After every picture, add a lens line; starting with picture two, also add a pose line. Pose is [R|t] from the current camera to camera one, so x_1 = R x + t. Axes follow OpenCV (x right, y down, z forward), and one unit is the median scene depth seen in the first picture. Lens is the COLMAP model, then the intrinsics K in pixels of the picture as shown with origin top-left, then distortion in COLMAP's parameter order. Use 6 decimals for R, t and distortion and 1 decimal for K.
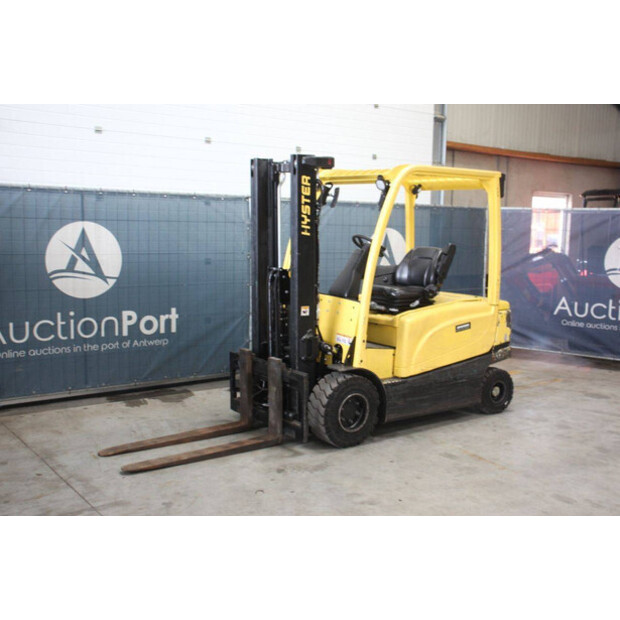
lens RADIAL K [[700.1, 0, 310.0], [0, 700.1, 310.0], [0, 0, 1]] dist [-0.008376, 0.003624]
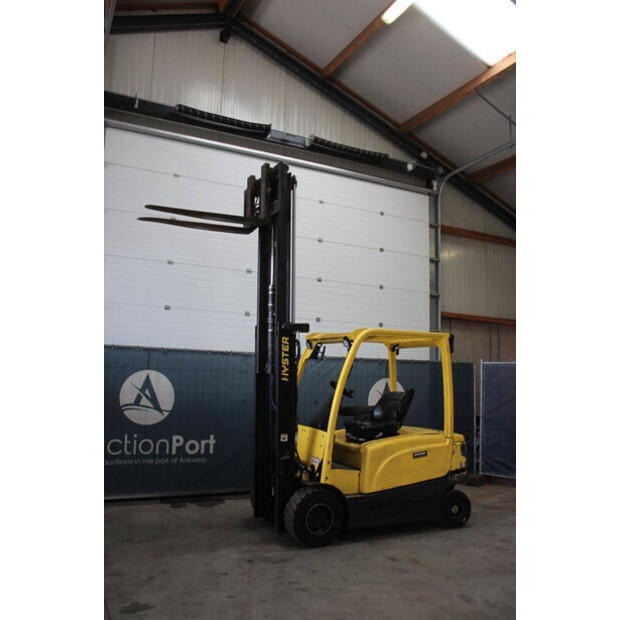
lens RADIAL K [[552.3, 0, 310.0], [0, 552.3, 310.0], [0, 0, 1]] dist [-0.147231, 0.174066]
pose [[0.985288, -0.014770, -0.170264, 0.190908], [-0.027417, 0.969696, -0.242772, 0.015107], [0.168690, 0.243868, 0.955025, -0.032938]]
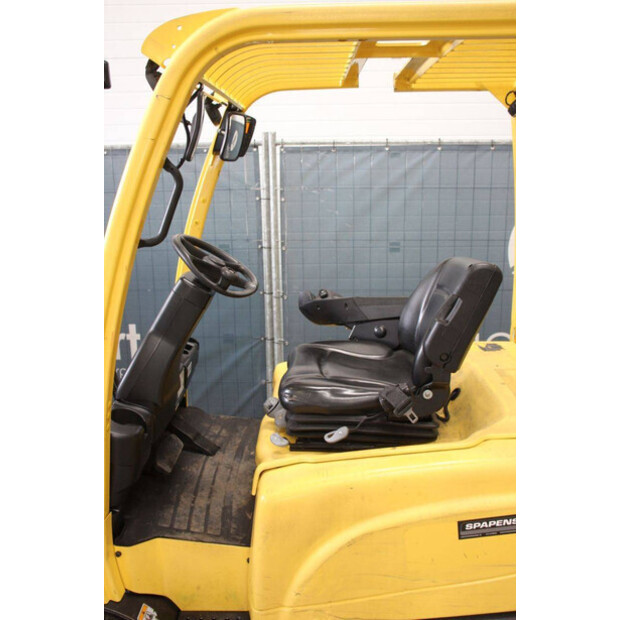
lens RADIAL K [[588.8, 0, 316.0], [0, 588.8, 311.2], [0, 0, 1]] dist [-0.083153, 0.011470]
pose [[0.798971, 0.111324, -0.590976, 0.294747], [-0.043954, 0.990898, 0.127235, -0.102020], [0.599761, -0.075681, 0.796592, 0.733847]]
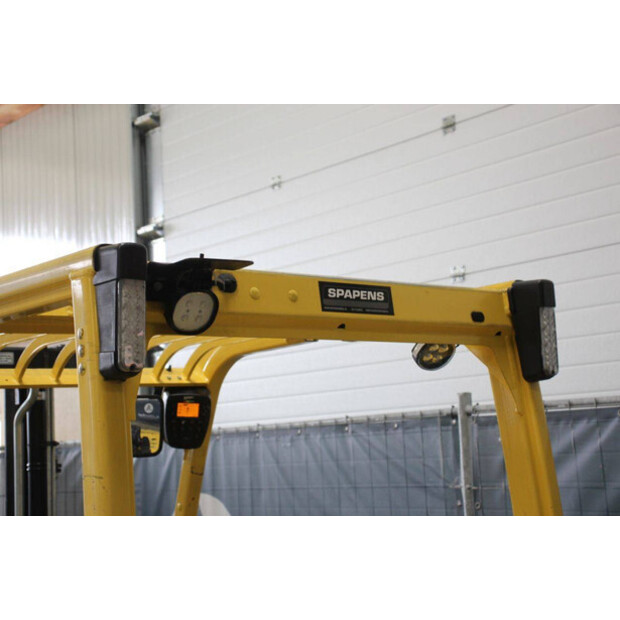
lens RADIAL K [[1173.9, 0, 310.0], [0, 1173.9, 310.0], [0, 0, 1]] dist [0.254739, 0.008560]
pose [[0.040178, -0.145012, -0.988614, 0.587372], [-0.076533, 0.986059, -0.147748, -0.137894], [0.996257, 0.081597, 0.028520, 1.050882]]
